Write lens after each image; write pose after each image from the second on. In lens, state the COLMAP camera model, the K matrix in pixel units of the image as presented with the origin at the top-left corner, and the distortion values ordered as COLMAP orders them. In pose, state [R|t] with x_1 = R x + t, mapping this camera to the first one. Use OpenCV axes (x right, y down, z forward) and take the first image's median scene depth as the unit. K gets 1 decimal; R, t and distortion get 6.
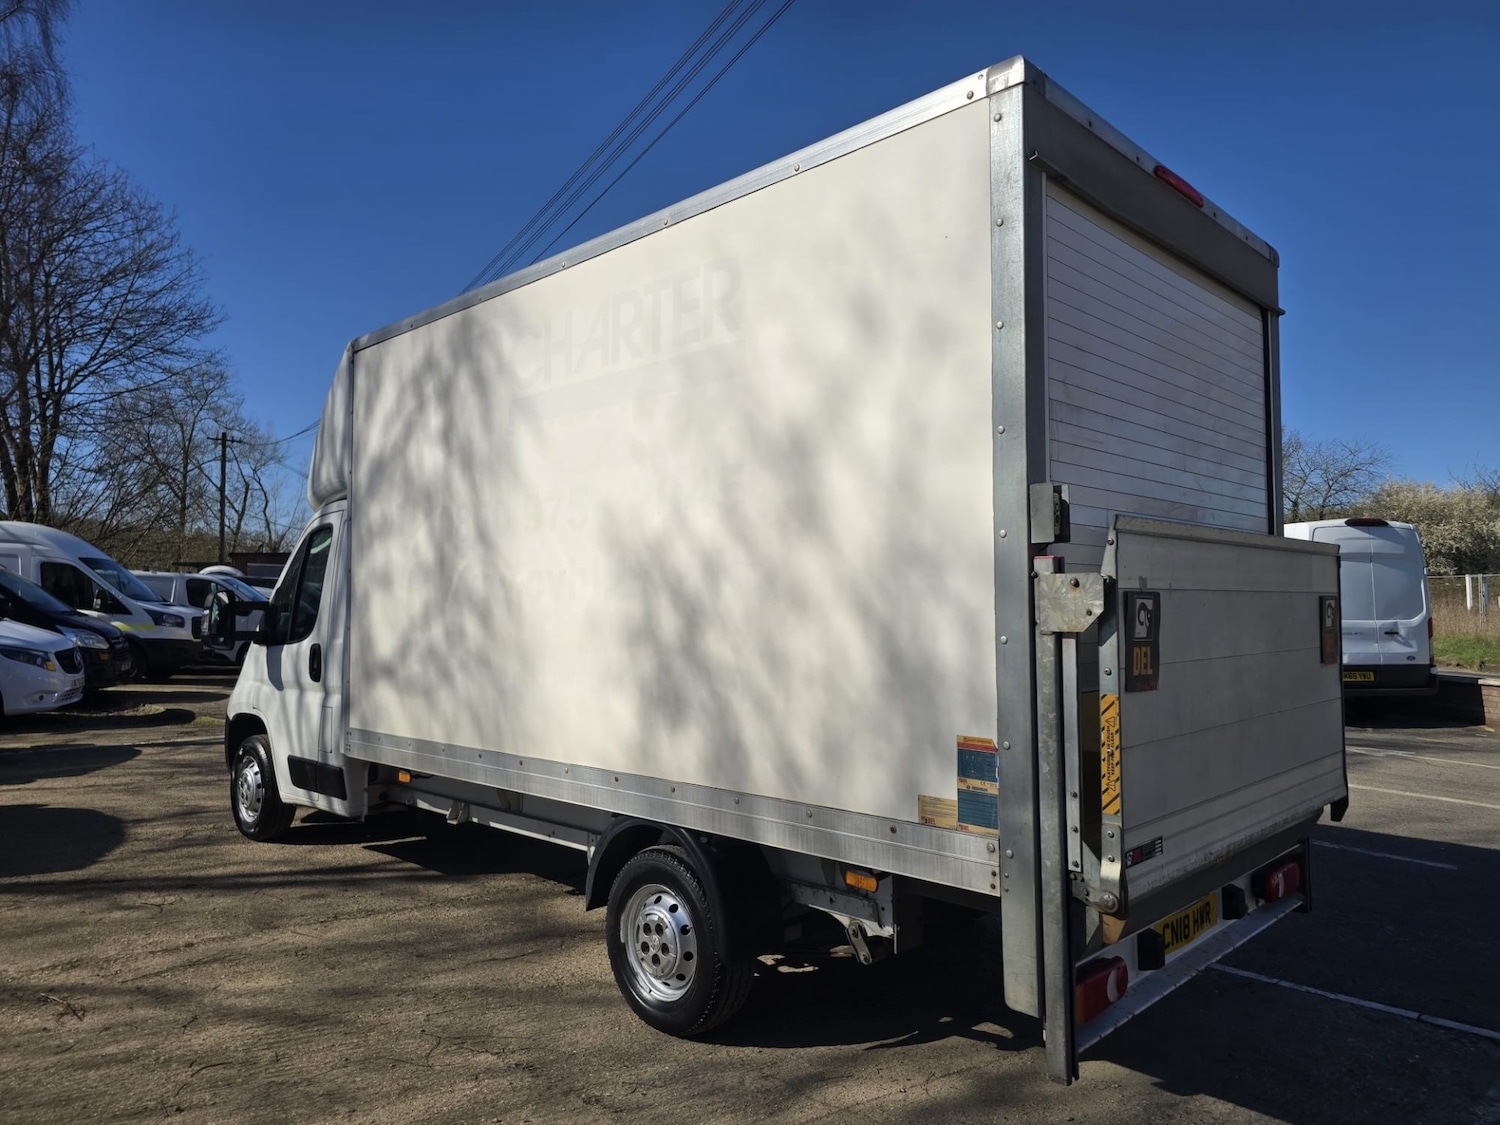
lens RADIAL K [[1018.1, 0, 750.0], [0, 1018.1, 562.5], [0, 0, 1]] dist [0.029307, -0.035146]
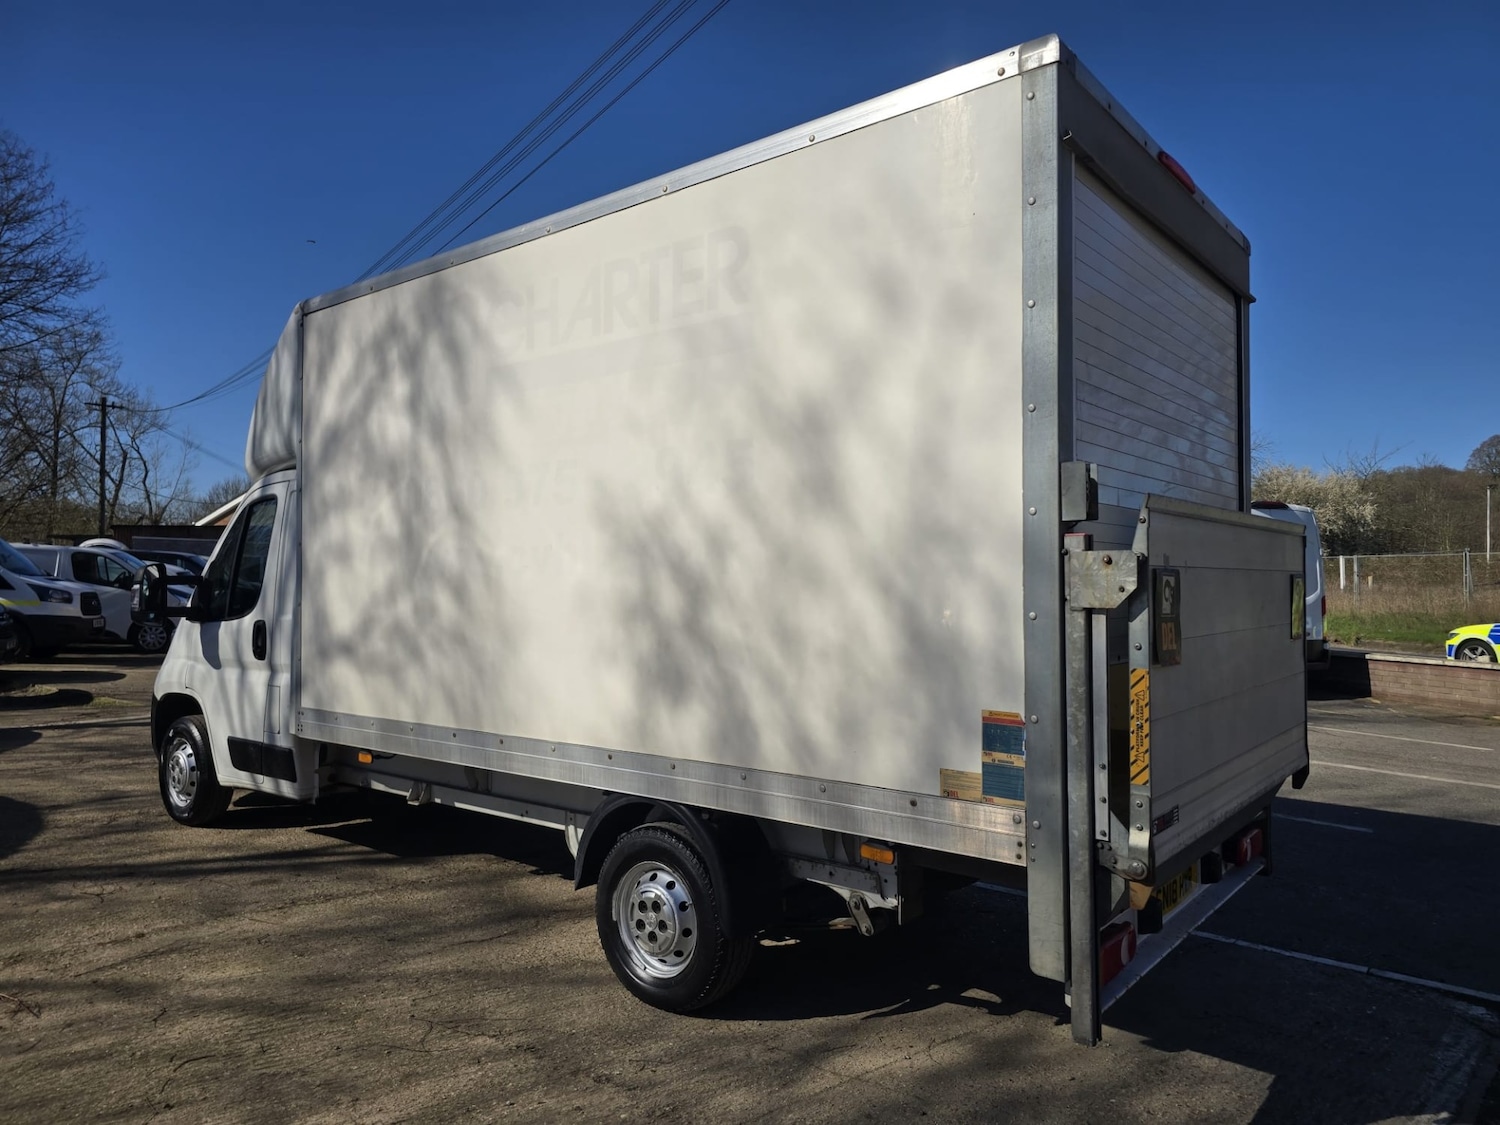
lens RADIAL K [[1018.8, 0, 744.8], [0, 1018.8, 565.5], [0, 0, 1]] dist [0.031867, -0.038901]
pose [[0.995878, 0.004982, 0.090562, -0.091151], [-0.007258, 0.999665, 0.024825, 0.001846], [-0.090408, -0.025380, 0.995581, 0.009948]]
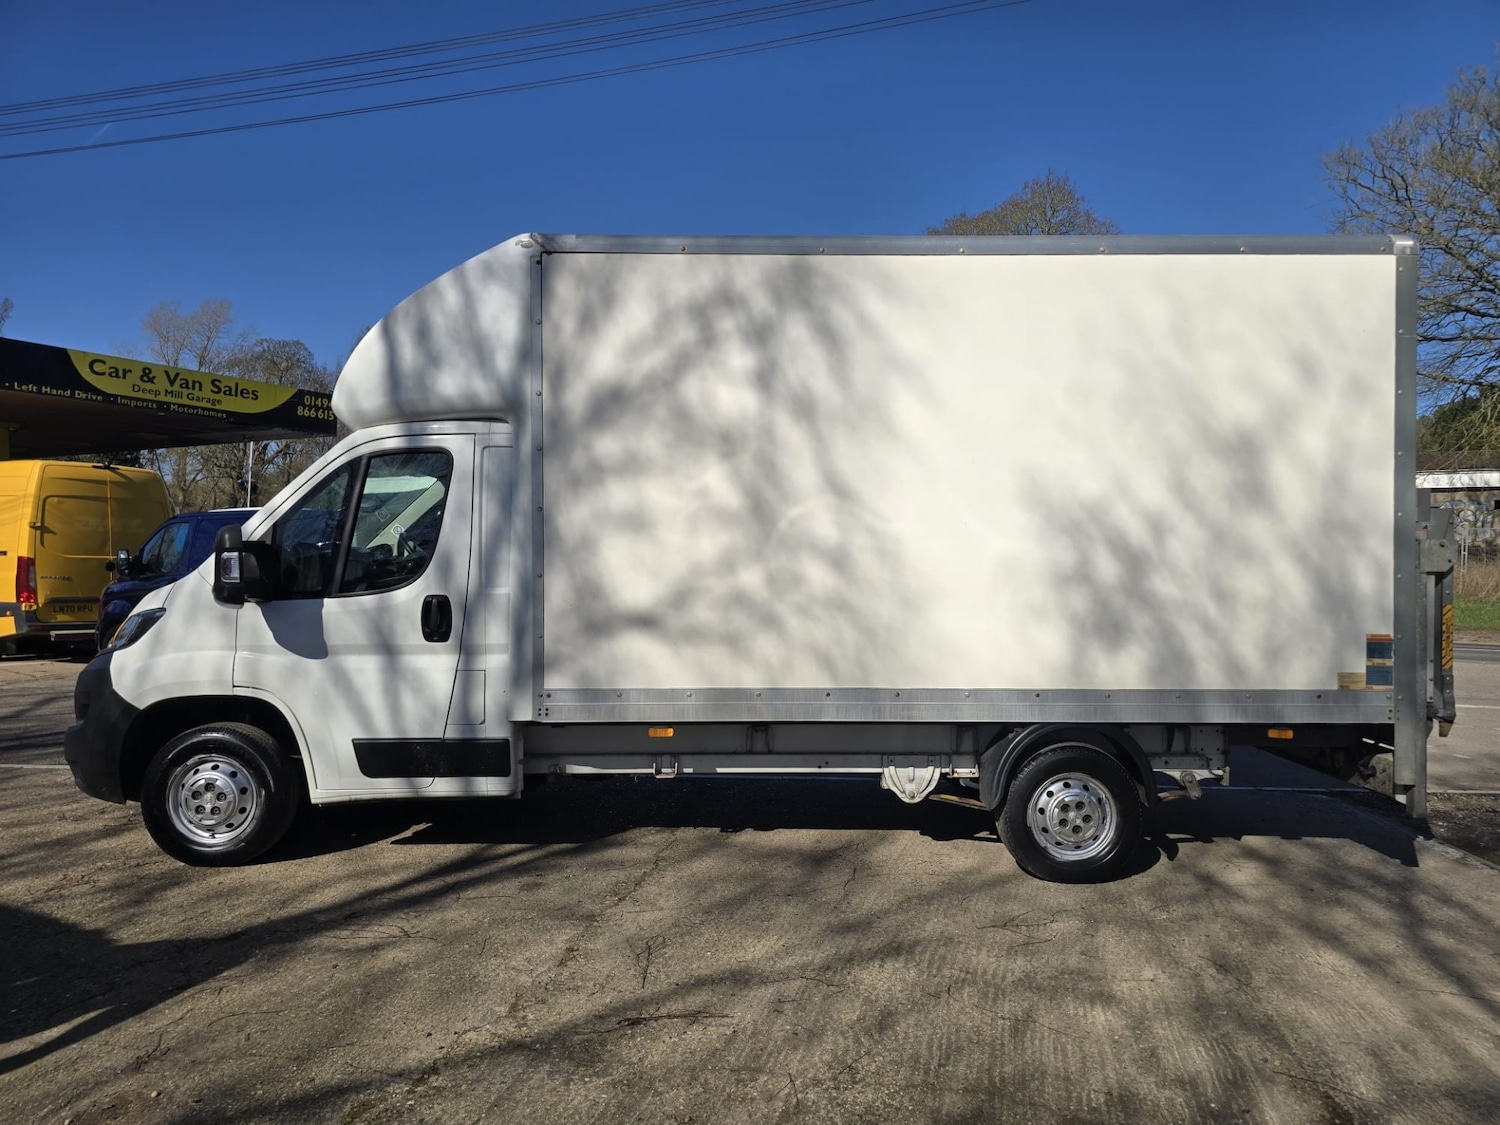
lens RADIAL K [[1018.1, 0, 750.0], [0, 1018.1, 562.5], [0, 0, 1]] dist [0.029307, -0.035146]
pose [[0.718353, 0.002557, 0.695675, -1.234378], [-0.037720, 0.998665, 0.035279, 0.022877], [-0.694656, -0.051584, 0.717490, 0.367733]]
